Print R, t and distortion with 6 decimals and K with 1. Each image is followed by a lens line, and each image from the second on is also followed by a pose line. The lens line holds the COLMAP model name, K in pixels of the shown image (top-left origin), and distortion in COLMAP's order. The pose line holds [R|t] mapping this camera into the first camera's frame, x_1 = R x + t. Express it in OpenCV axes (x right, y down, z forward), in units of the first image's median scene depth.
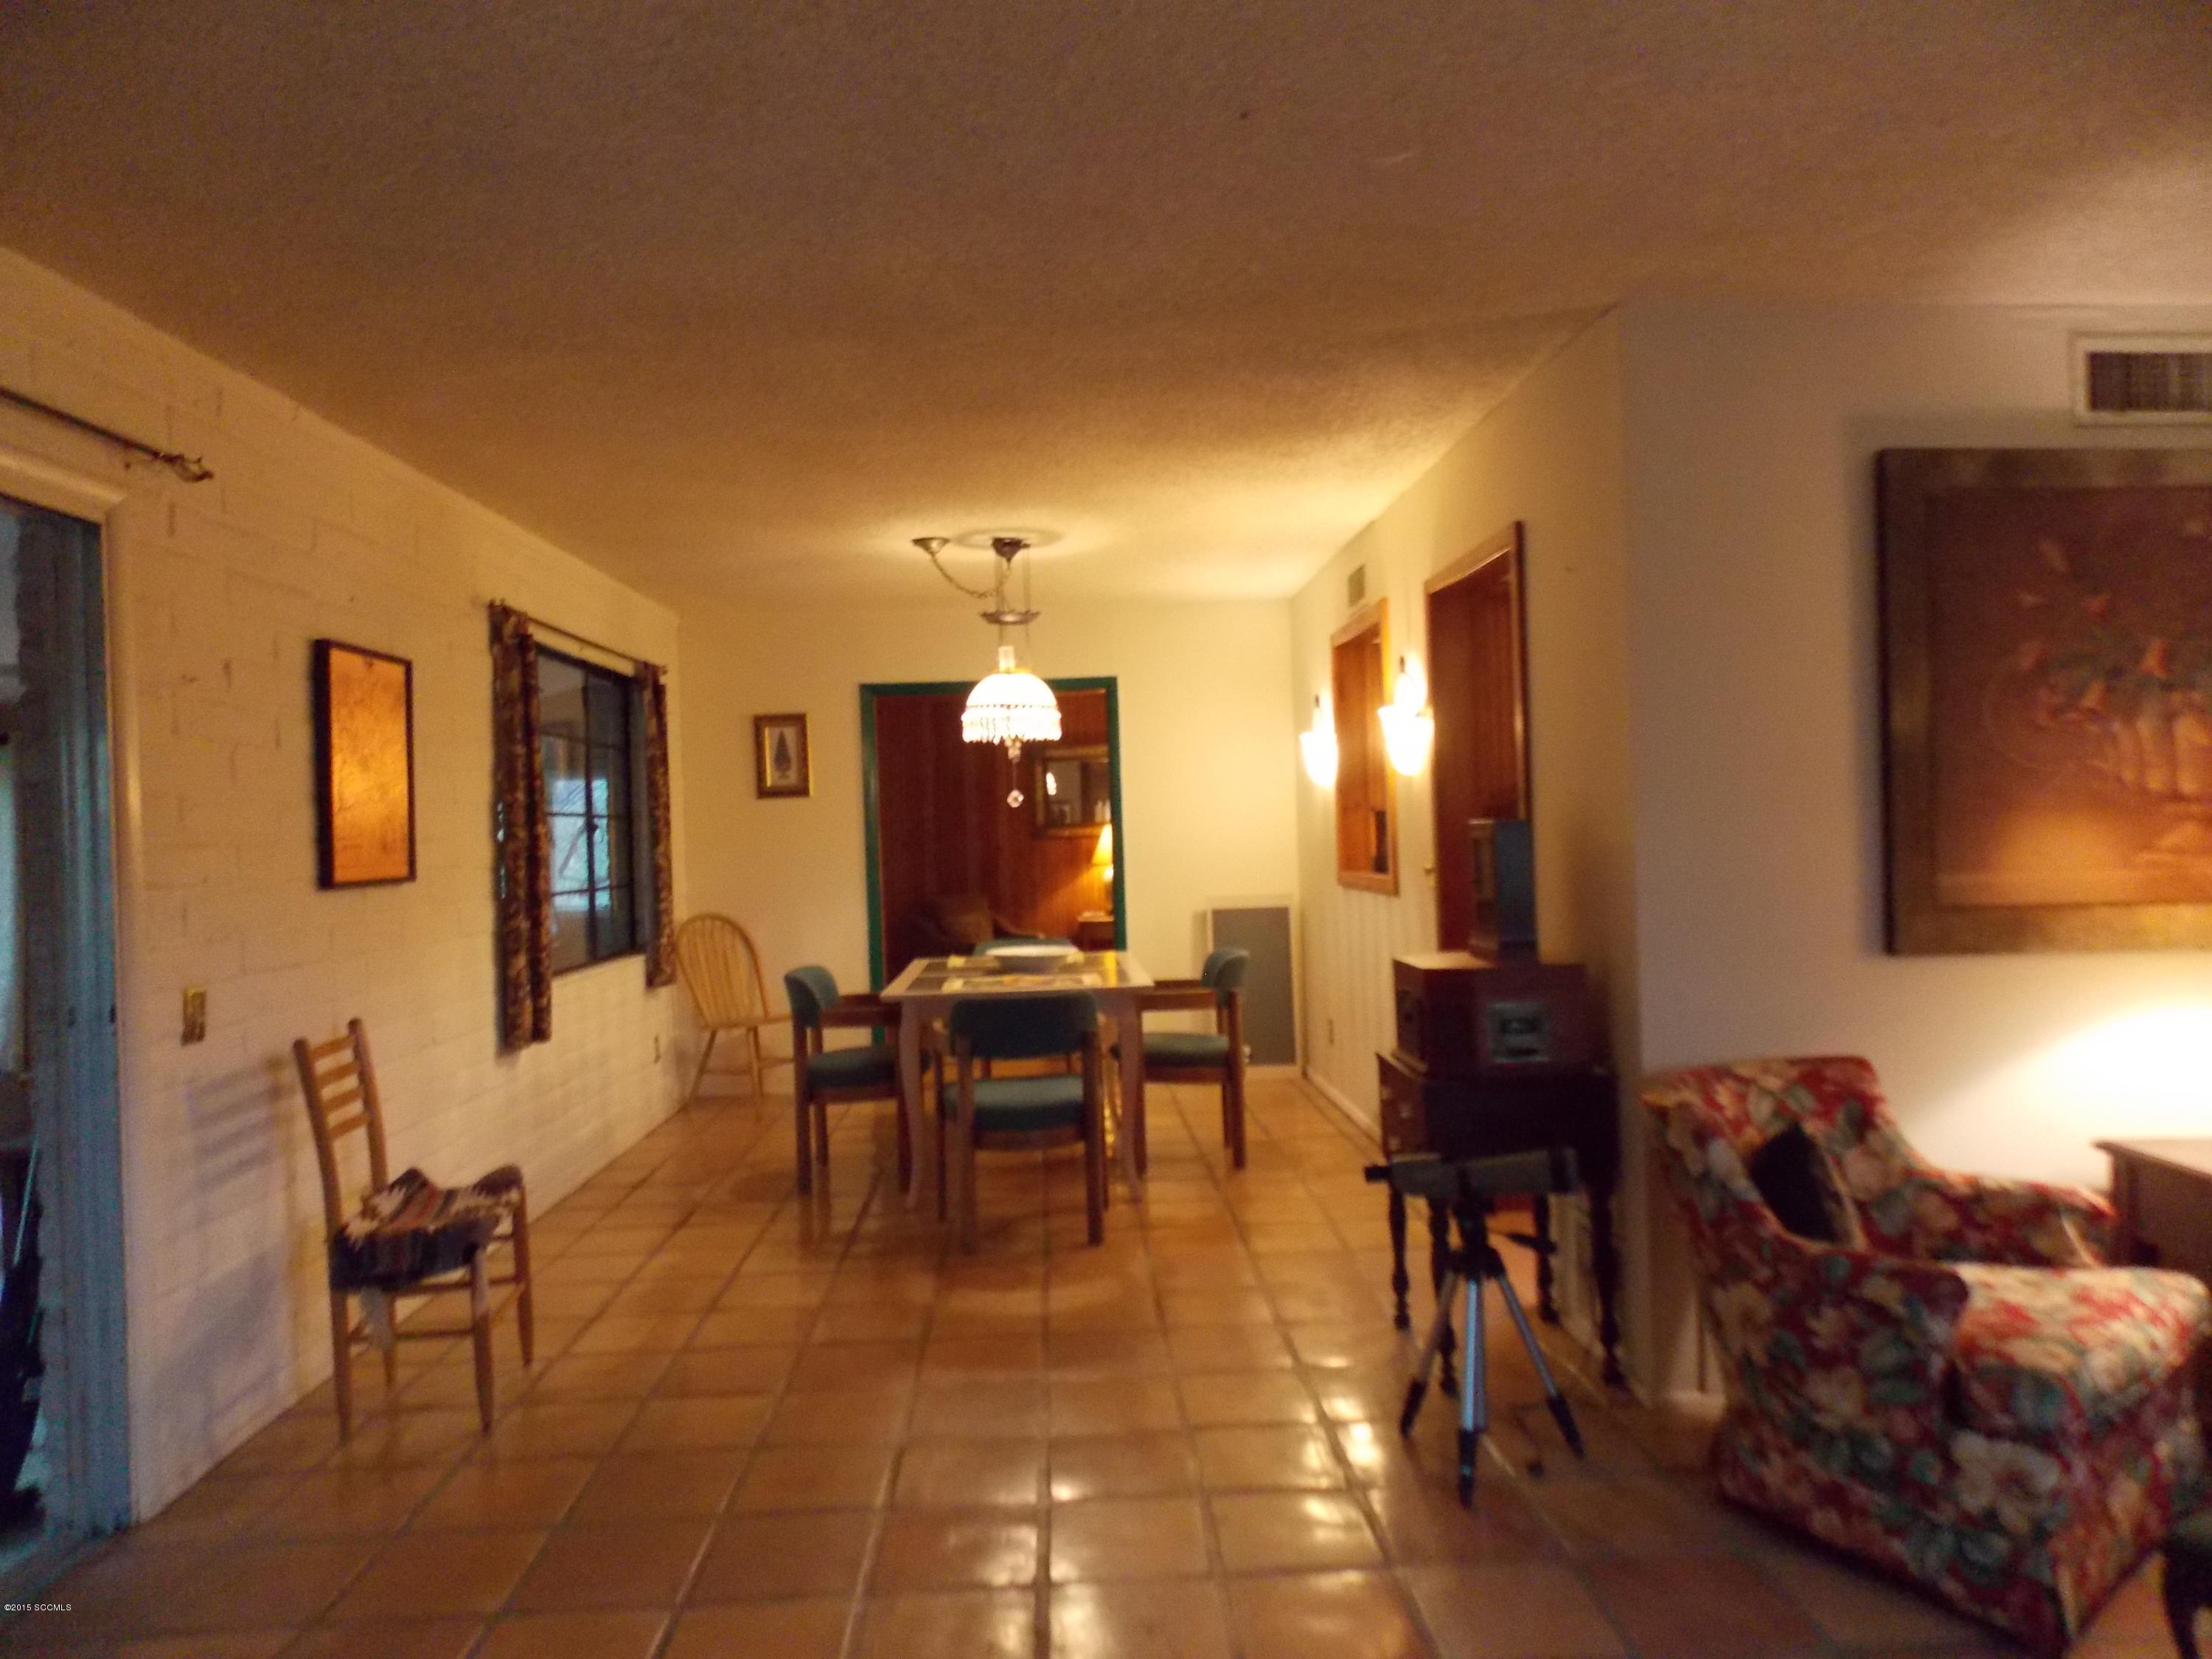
lens RADIAL K [[1465.0, 0, 1105.8], [0, 1465.0, 817.9], [0, 0, 1]] dist [-0.000489, 0.002472]
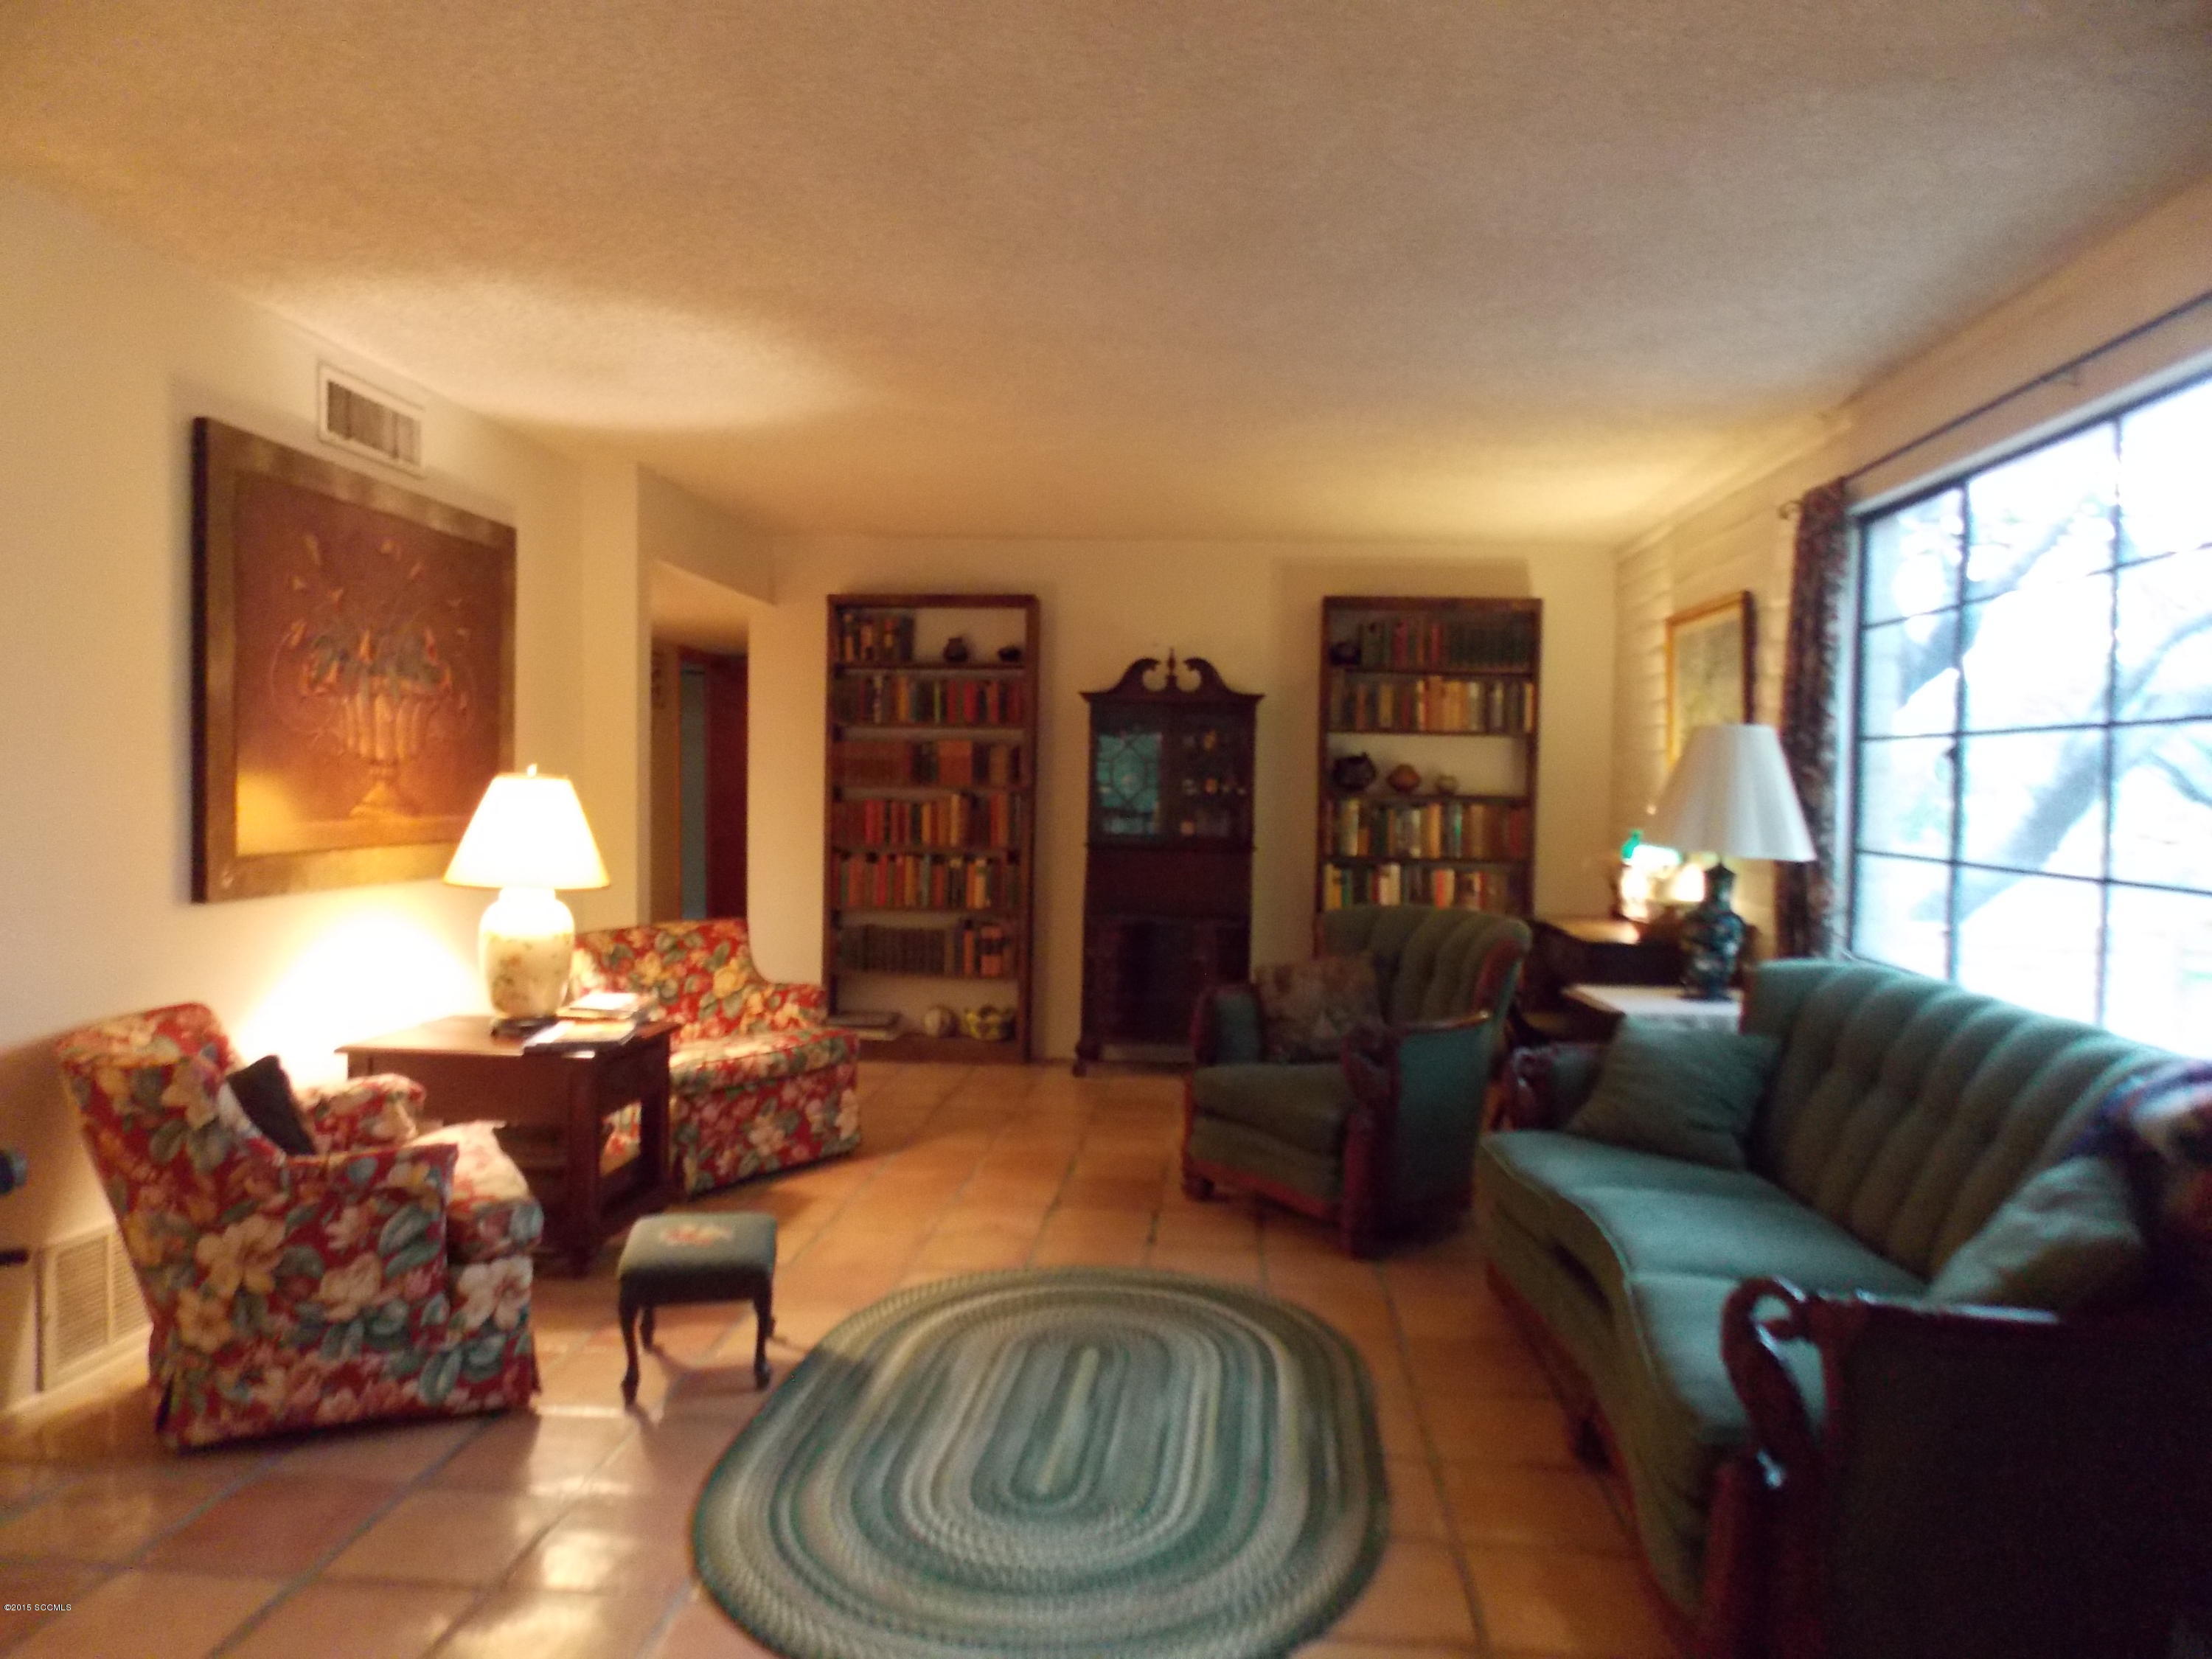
lens RADIAL K [[1465.0, 0, 1105.8], [0, 1465.0, 817.9], [0, 0, 1]] dist [-0.000489, 0.002472]
pose [[0.133009, -0.004377, 0.991105, -0.501283], [-0.015300, 0.999862, 0.006469, 0.019375], [-0.990997, -0.016024, 0.132924, 0.267672]]
